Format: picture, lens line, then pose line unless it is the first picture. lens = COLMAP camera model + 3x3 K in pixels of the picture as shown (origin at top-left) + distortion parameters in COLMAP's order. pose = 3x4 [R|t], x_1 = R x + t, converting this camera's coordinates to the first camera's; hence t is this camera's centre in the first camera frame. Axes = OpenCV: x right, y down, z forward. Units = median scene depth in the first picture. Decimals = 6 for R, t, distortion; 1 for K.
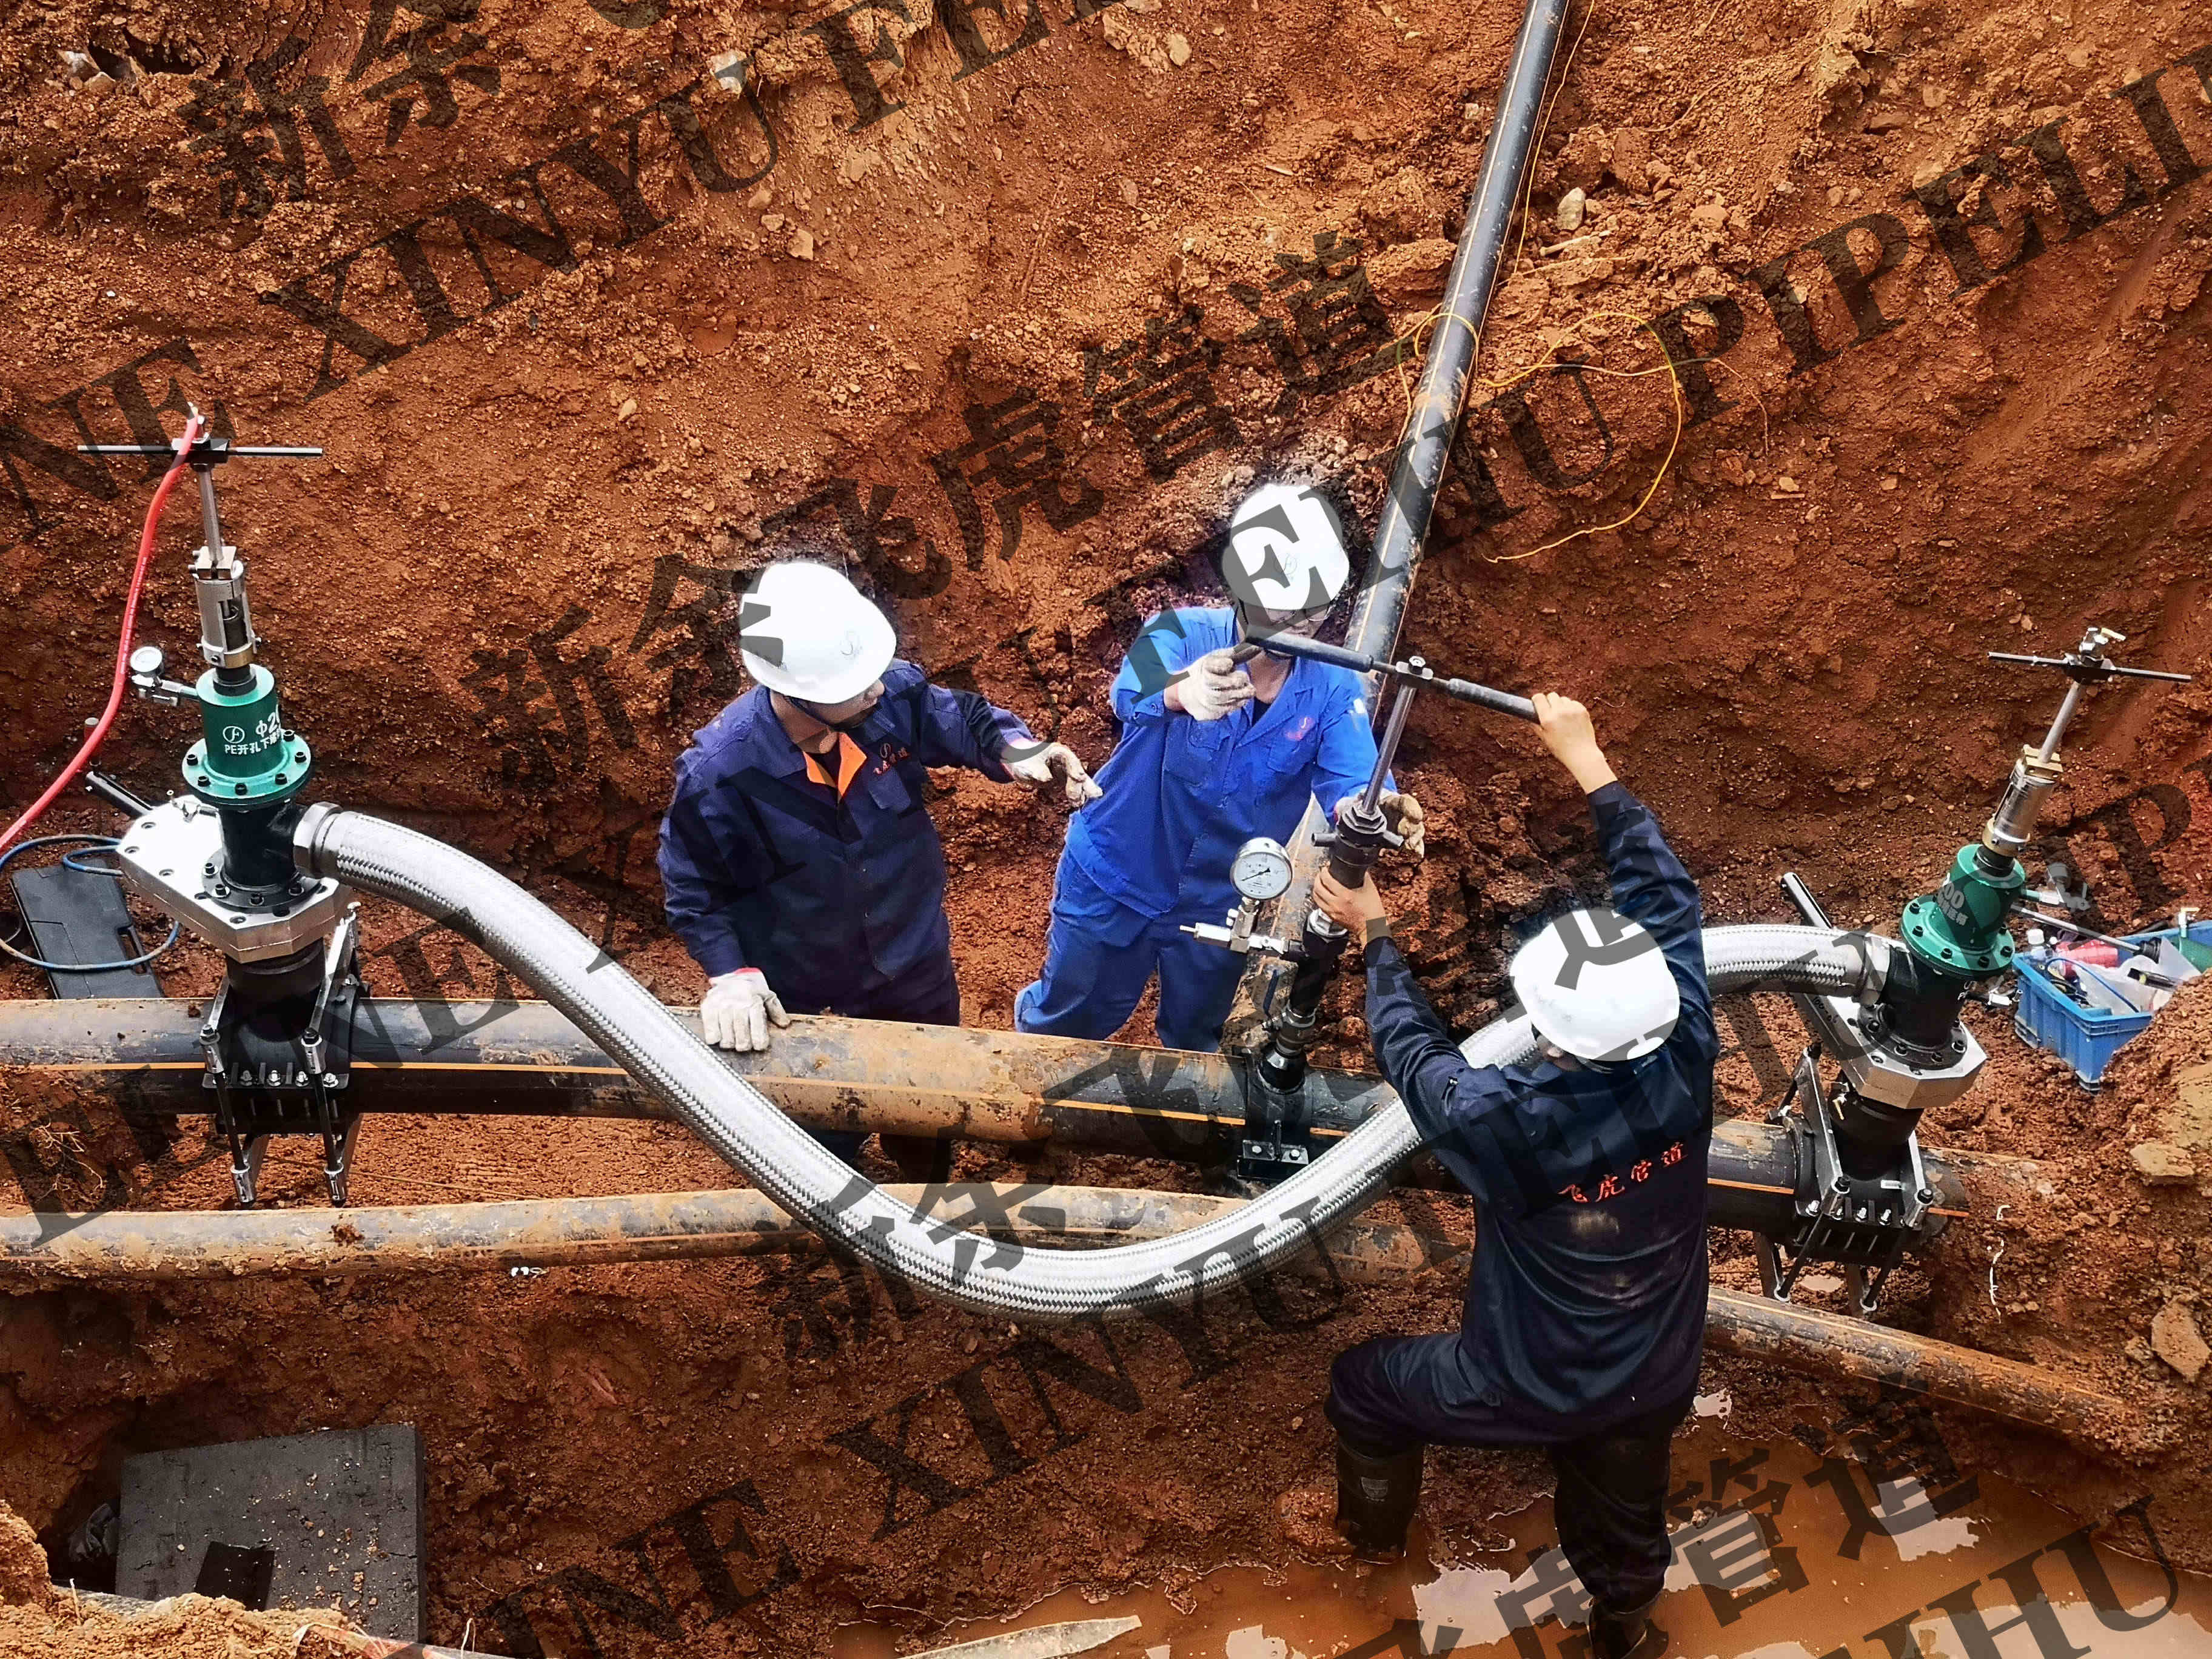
lens RADIAL K [[3018.9, 0, 1144.2], [0, 3018.9, 845.4], [0, 0, 1]] dist [0.124137, -0.471734]
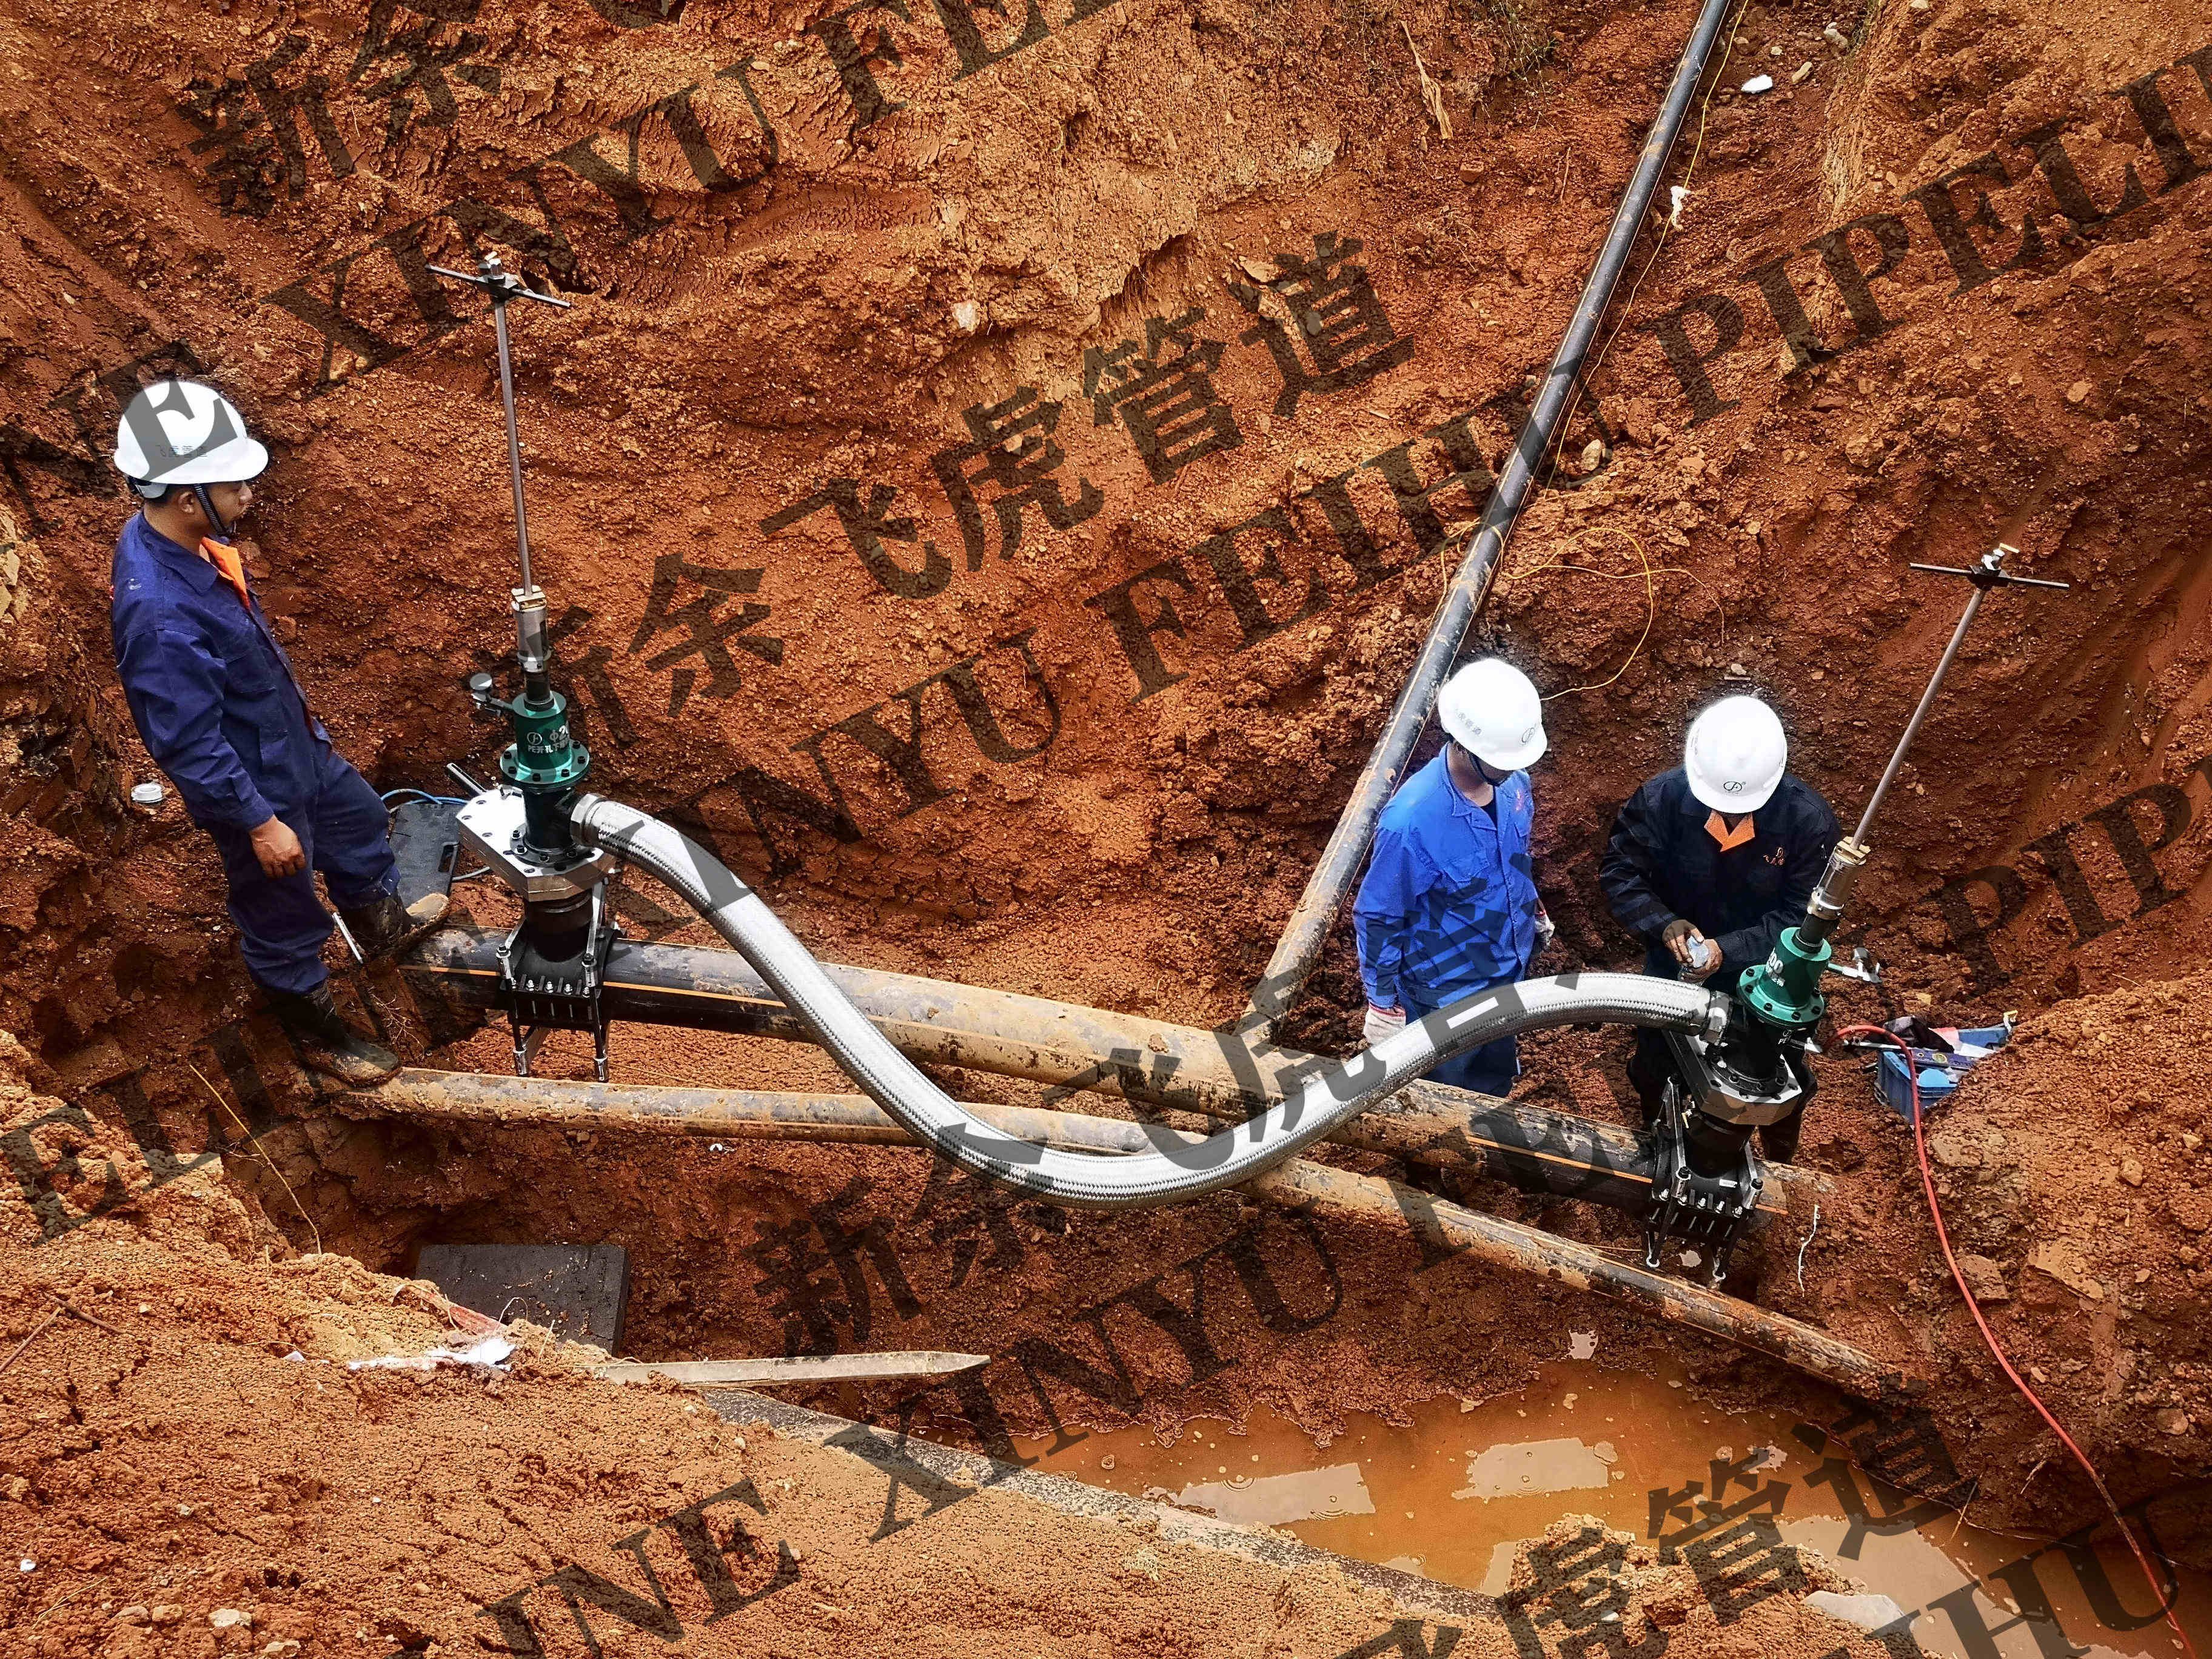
lens RADIAL K [[2314.8, 0, 1126.2], [0, 2314.8, 857.2], [0, 0, 1]] dist [0.090530, -0.319282]
pose [[0.990211, 0.081370, -0.113410, 0.074613], [-0.086038, 0.995609, -0.036885, 0.024951], [0.109911, 0.046281, 0.992863, -0.036949]]
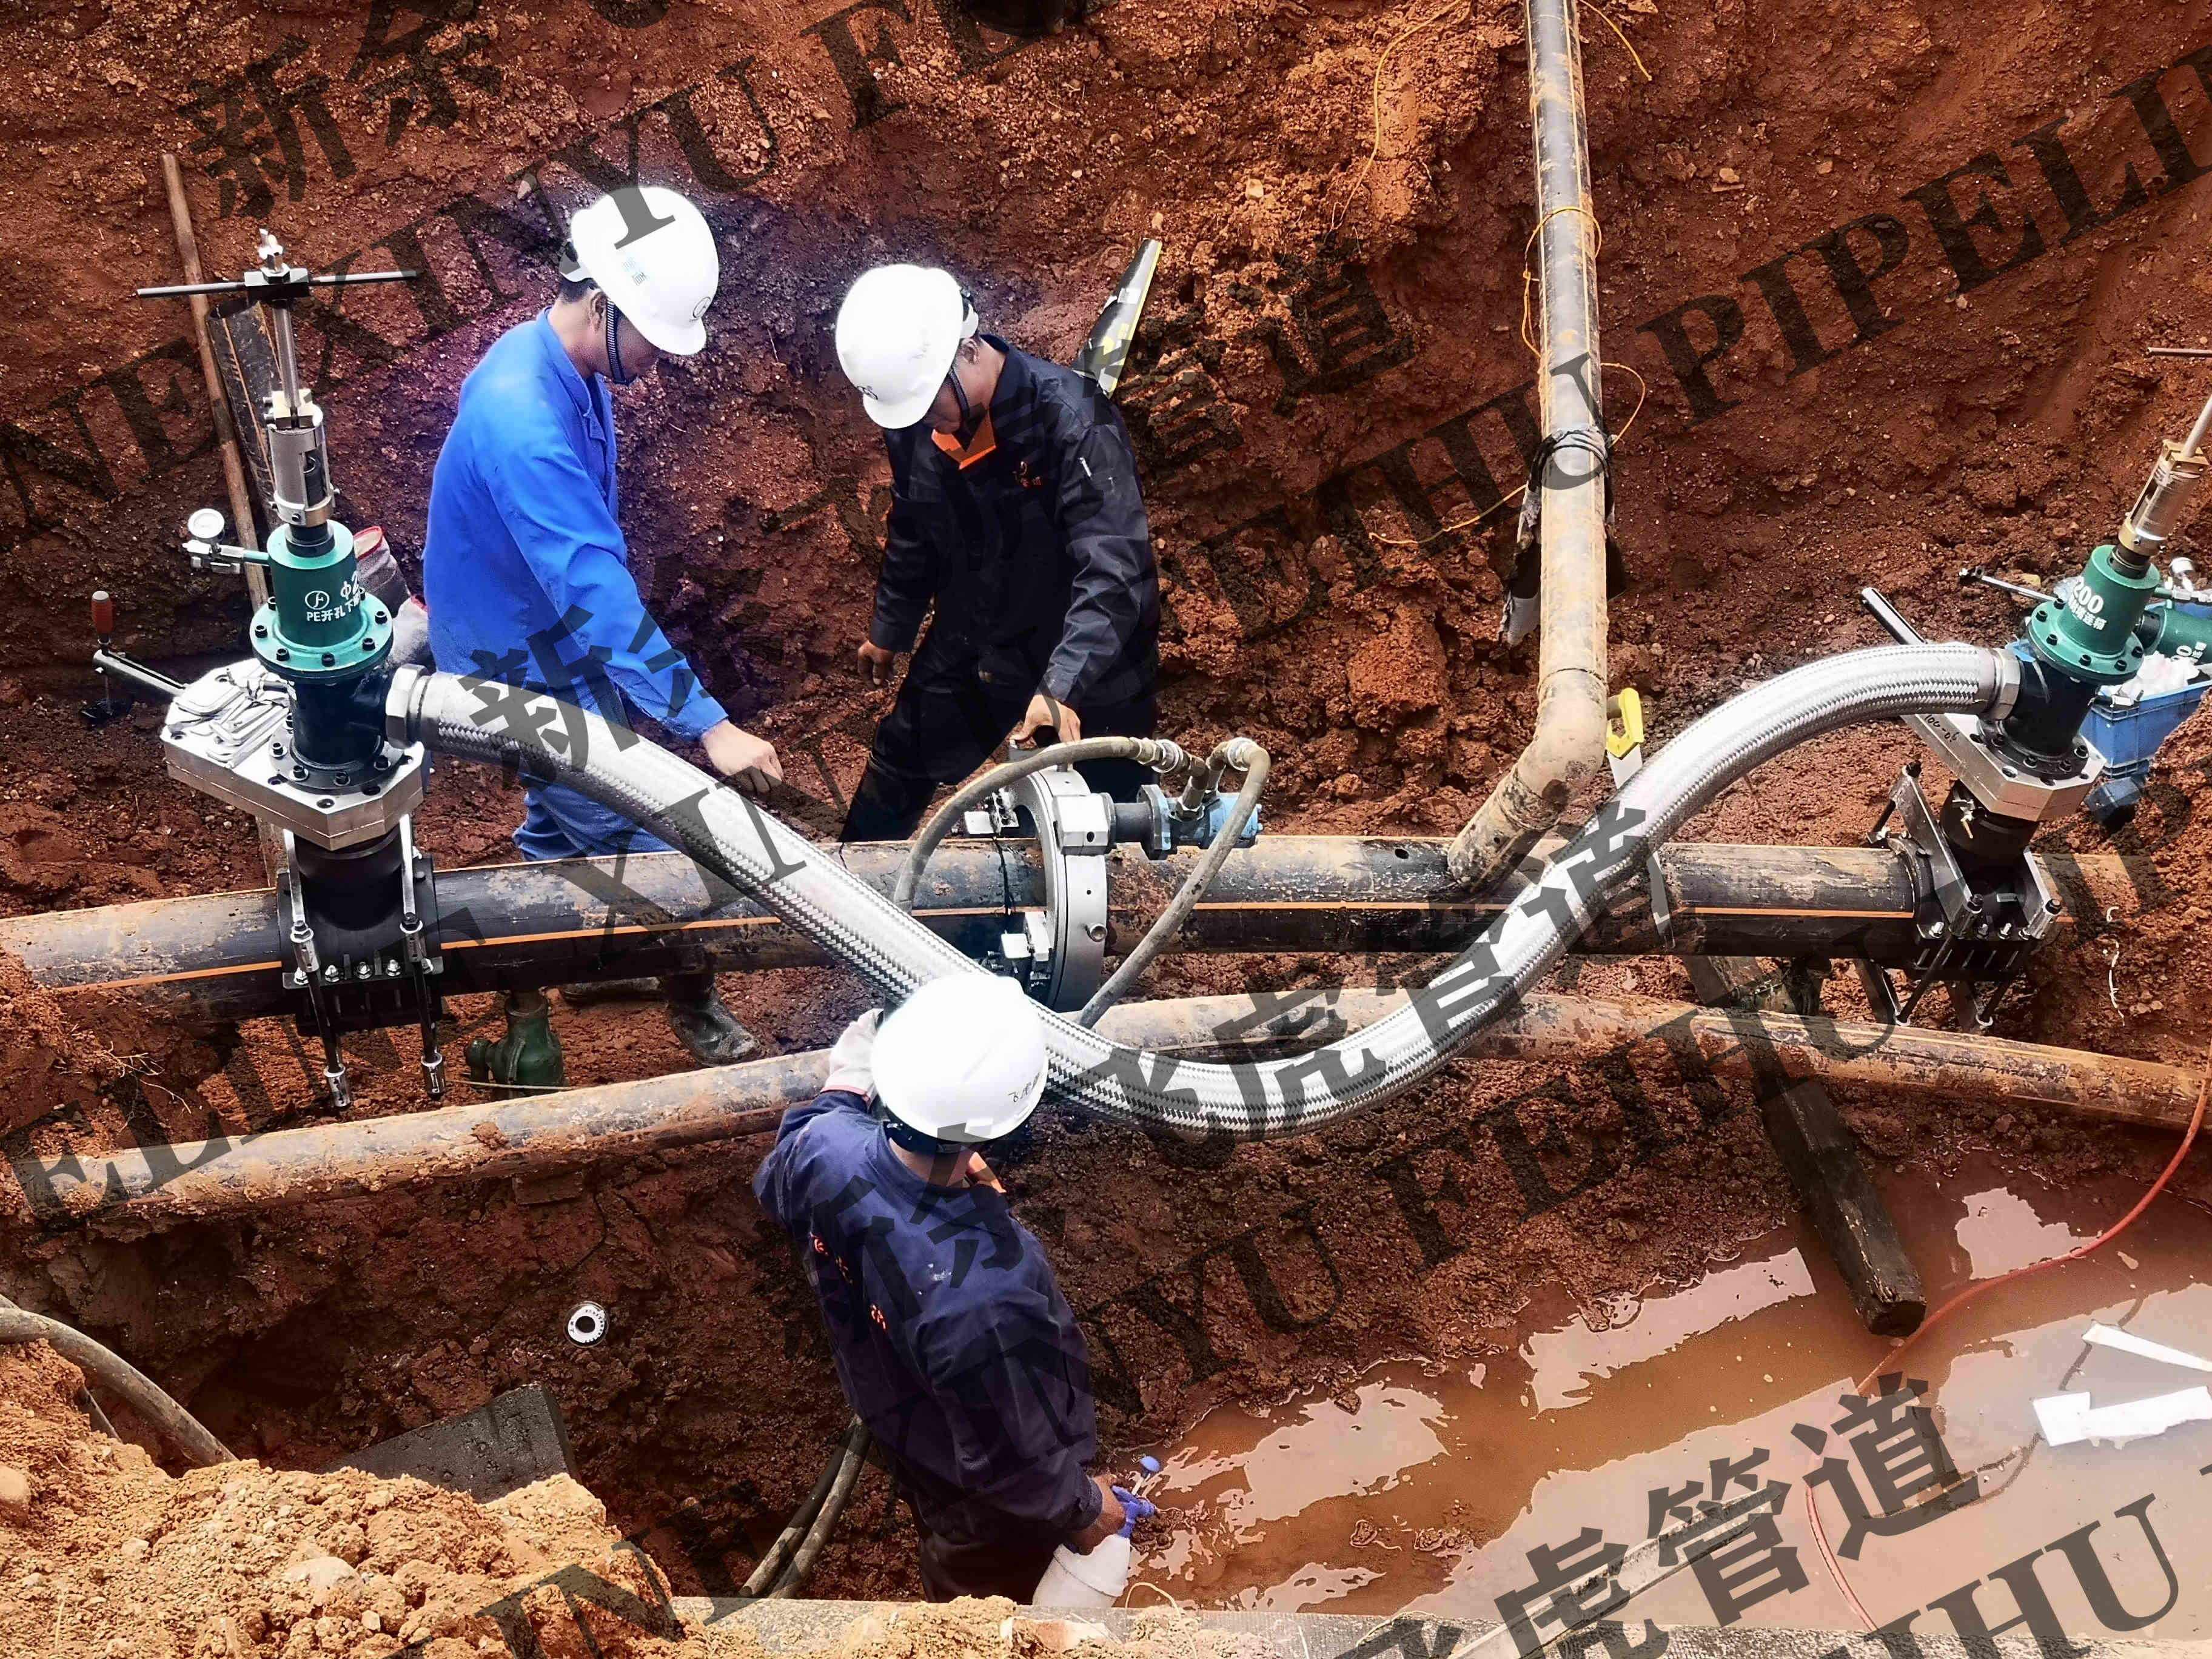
lens RADIAL K [[3107.5, 0, 1132.6], [0, 3107.5, 831.4], [0, 0, 1]] dist [0.123298, -0.452200]
pose [[0.985495, -0.100293, 0.136899, -0.139132], [0.088002, 0.991763, 0.093072, -0.023606], [-0.145106, -0.079675, 0.986203, 0.038576]]
